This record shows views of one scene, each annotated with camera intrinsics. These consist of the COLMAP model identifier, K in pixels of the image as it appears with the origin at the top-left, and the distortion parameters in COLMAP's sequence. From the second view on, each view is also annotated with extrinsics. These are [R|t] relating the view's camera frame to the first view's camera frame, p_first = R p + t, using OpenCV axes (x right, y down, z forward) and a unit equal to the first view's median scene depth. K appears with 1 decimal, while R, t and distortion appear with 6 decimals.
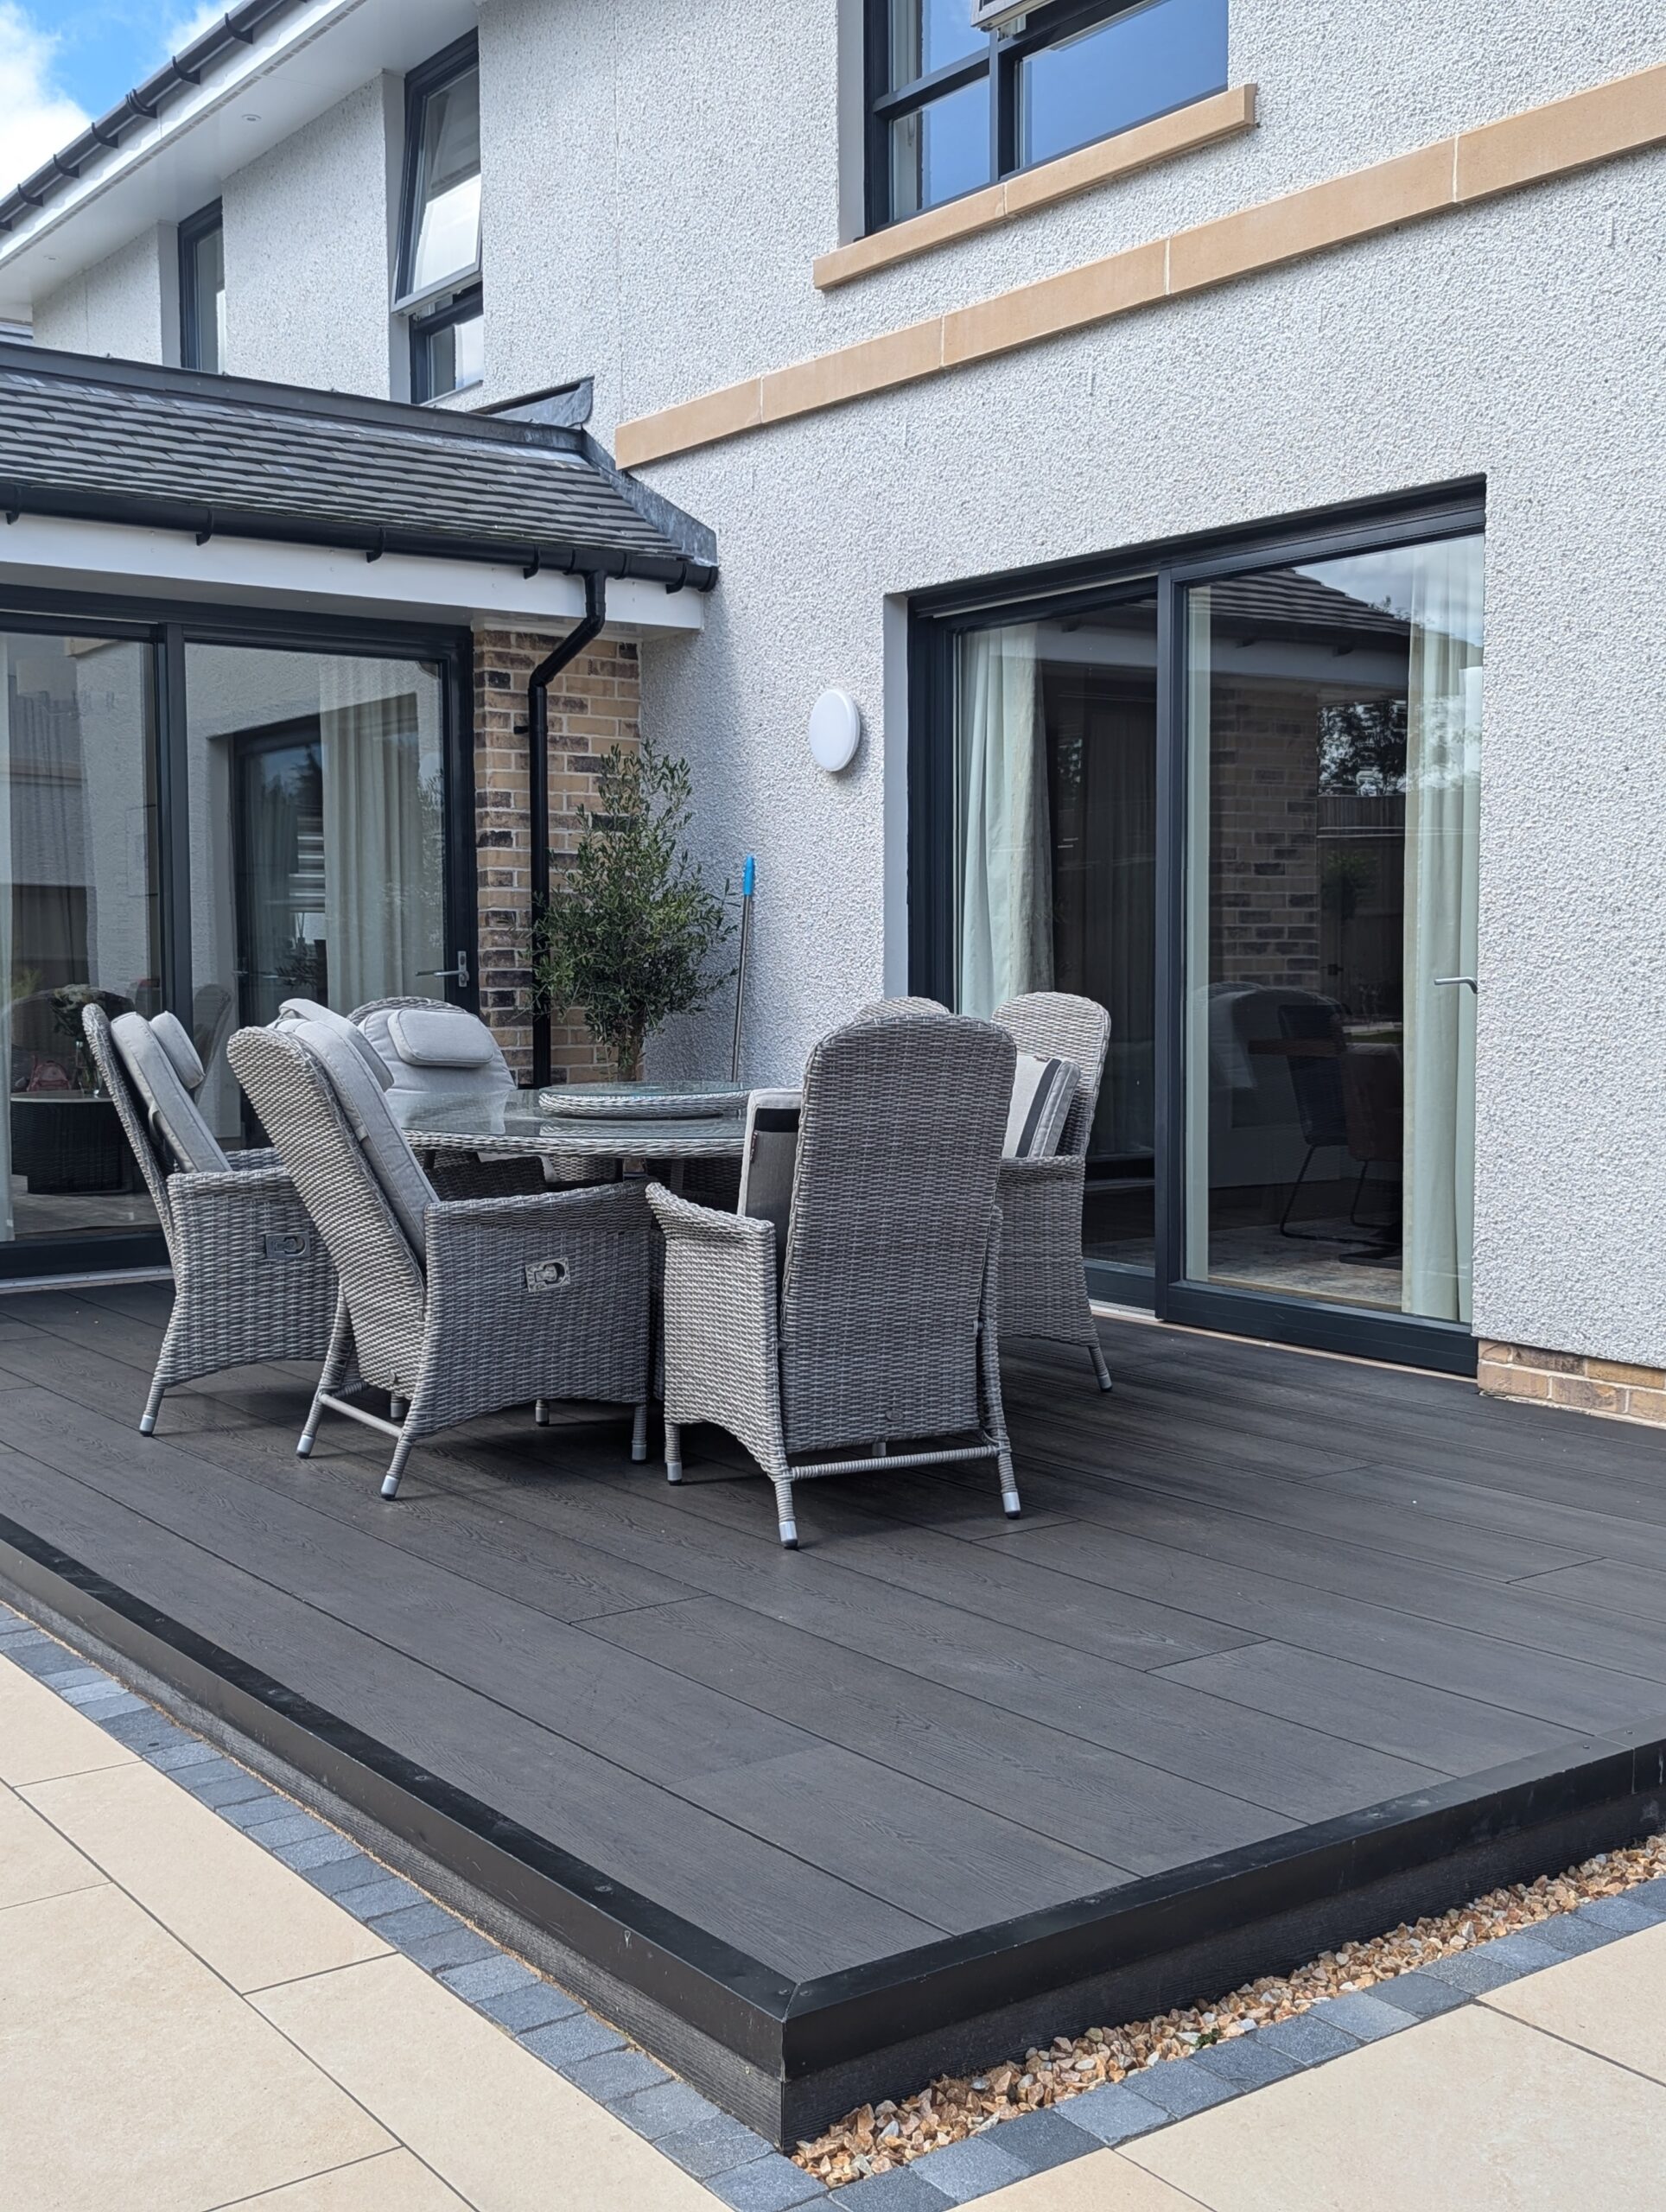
lens RADIAL K [[2357.4, 0, 823.3], [0, 2357.4, 1097.1], [0, 0, 1]] dist [0.036133, 0.000000]
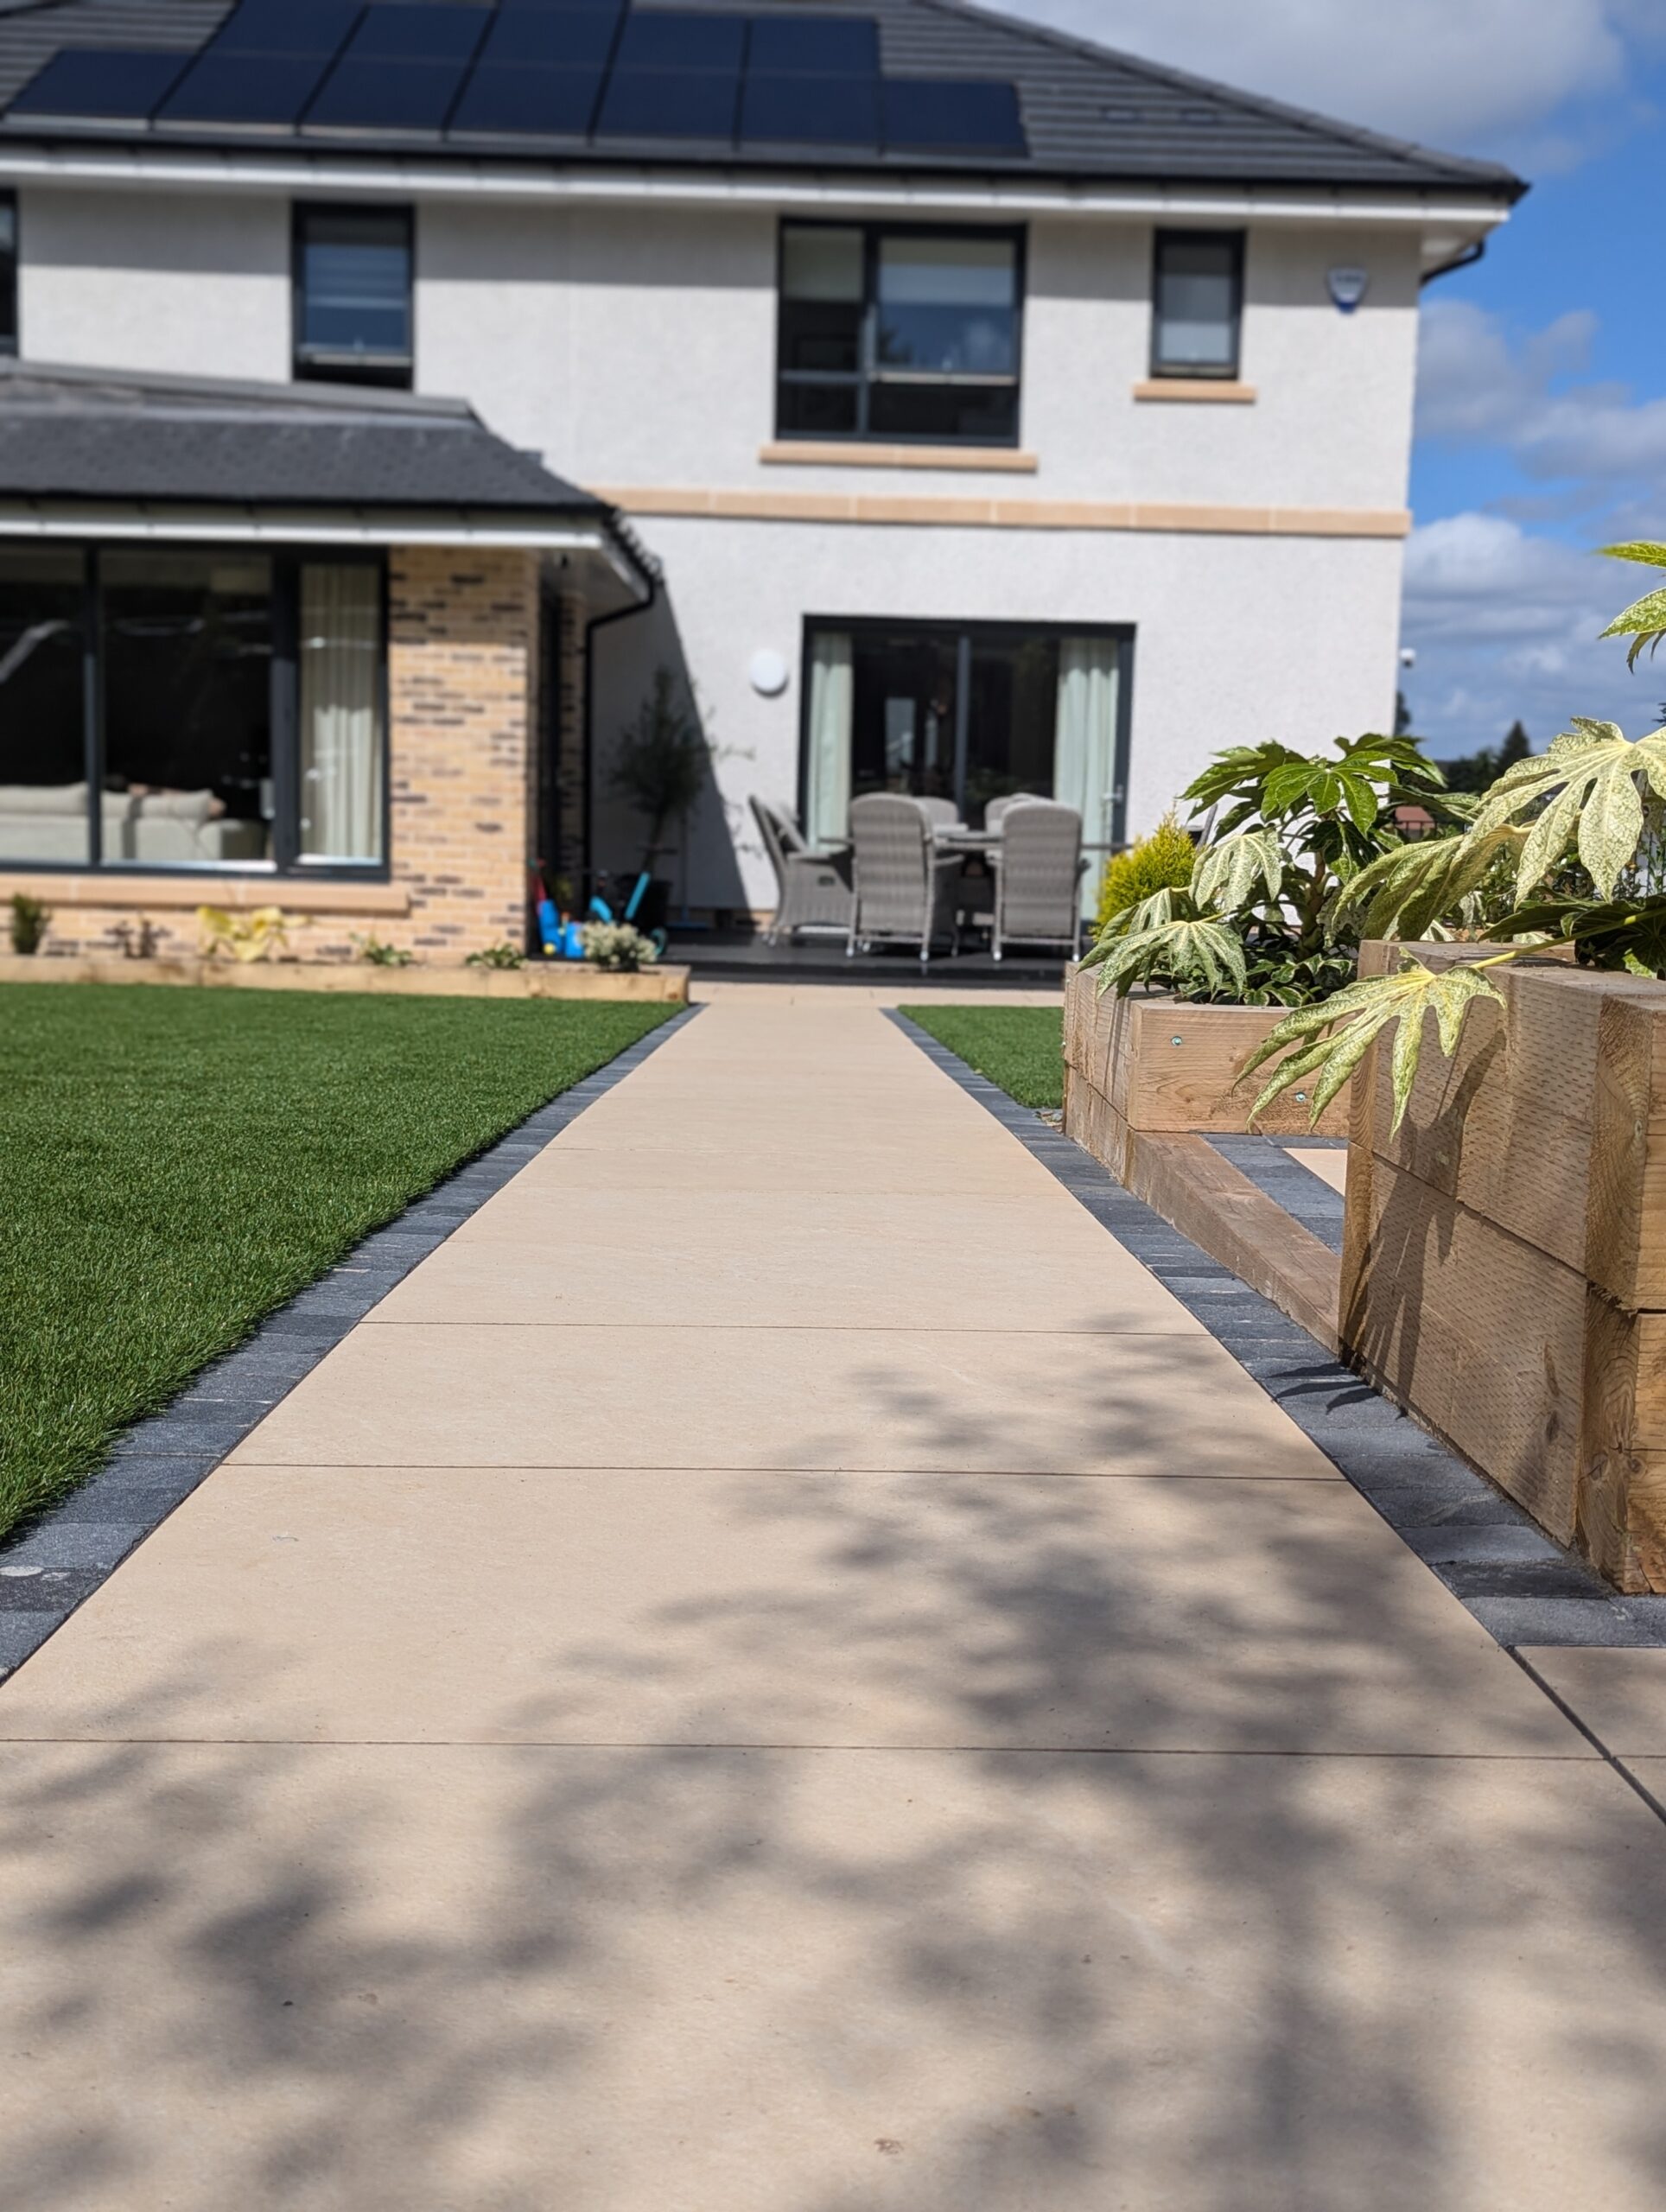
lens RADIAL K [[2357.4, 0, 856.6], [0, 2357.4, 1111.7], [0, 0, 1]] dist [0.036133, 0.000000]
pose [[0.571347, -0.086511, 0.816137, -1.931147], [0.022148, 0.995692, 0.090039, 0.055730], [-0.820410, -0.033367, 0.570801, -0.330539]]
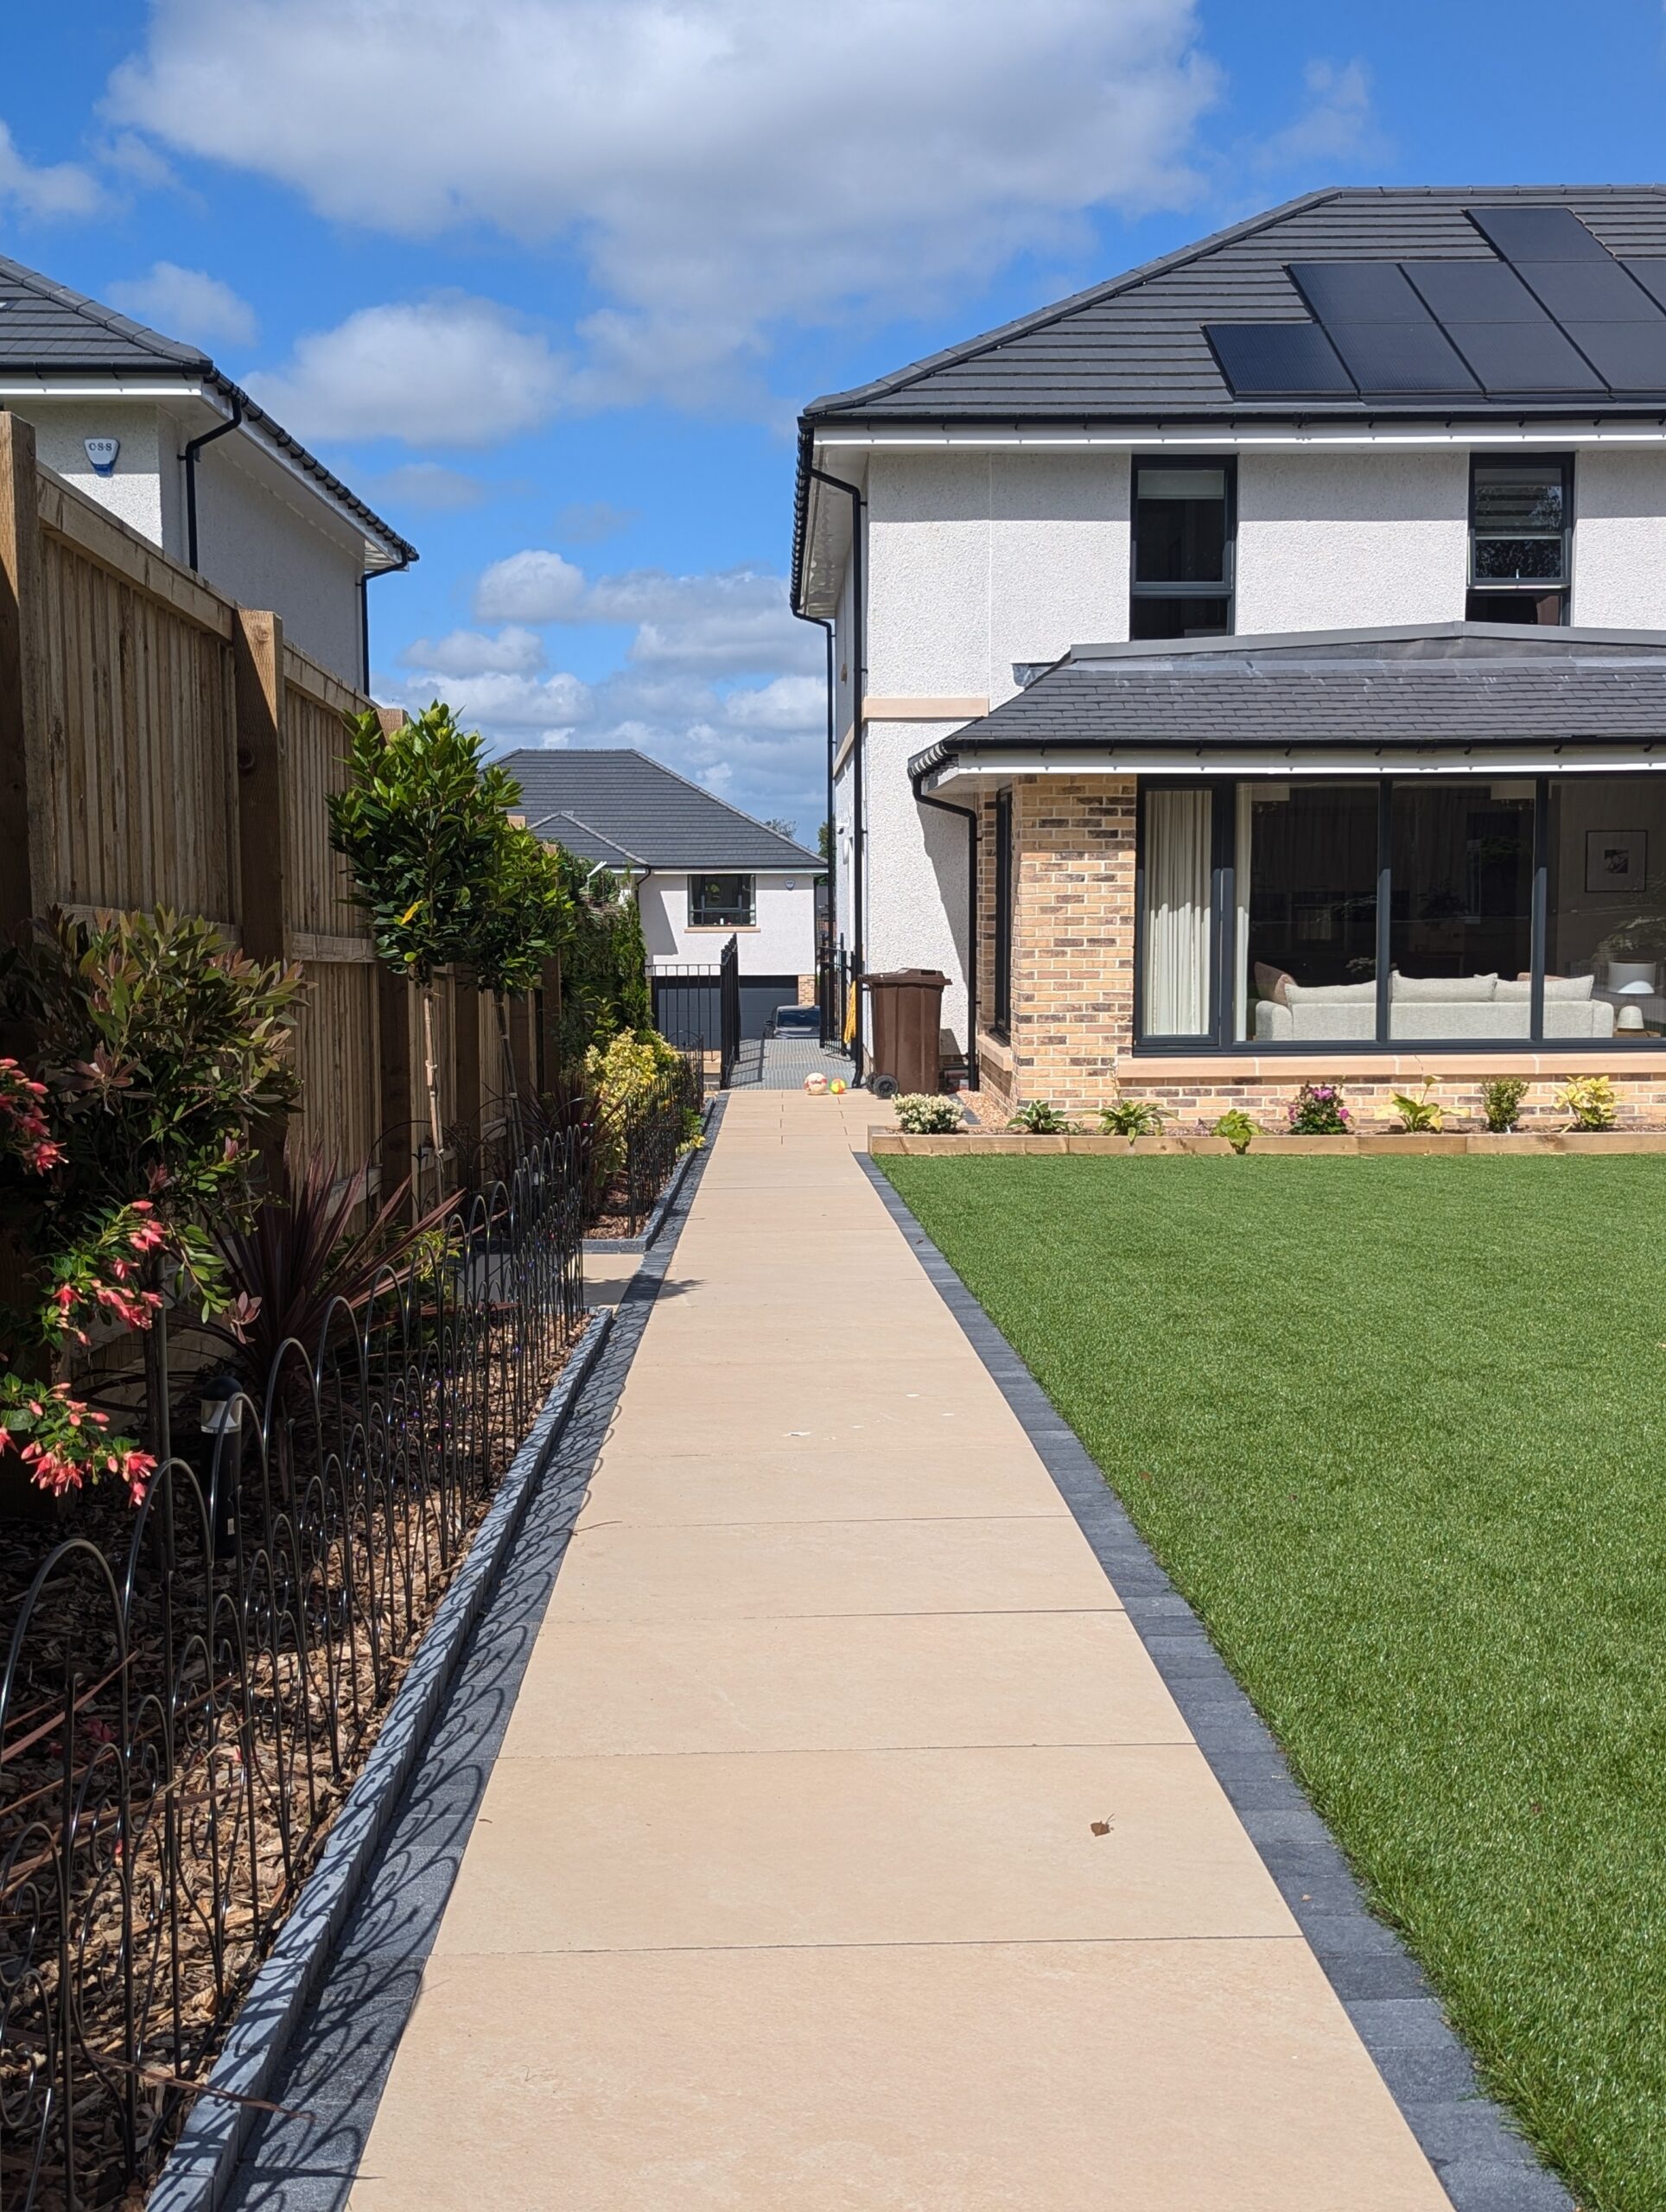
lens RADIAL K [[2357.4, 0, 834.7], [0, 2357.4, 1117.5], [0, 0, 1]] dist [0.036133, 0.000000]
pose [[0.578816, -0.082052, 0.811320, -2.954444], [0.055981, 0.996576, 0.060850, -0.088948], [-0.813535, 0.010198, 0.581427, 0.509526]]
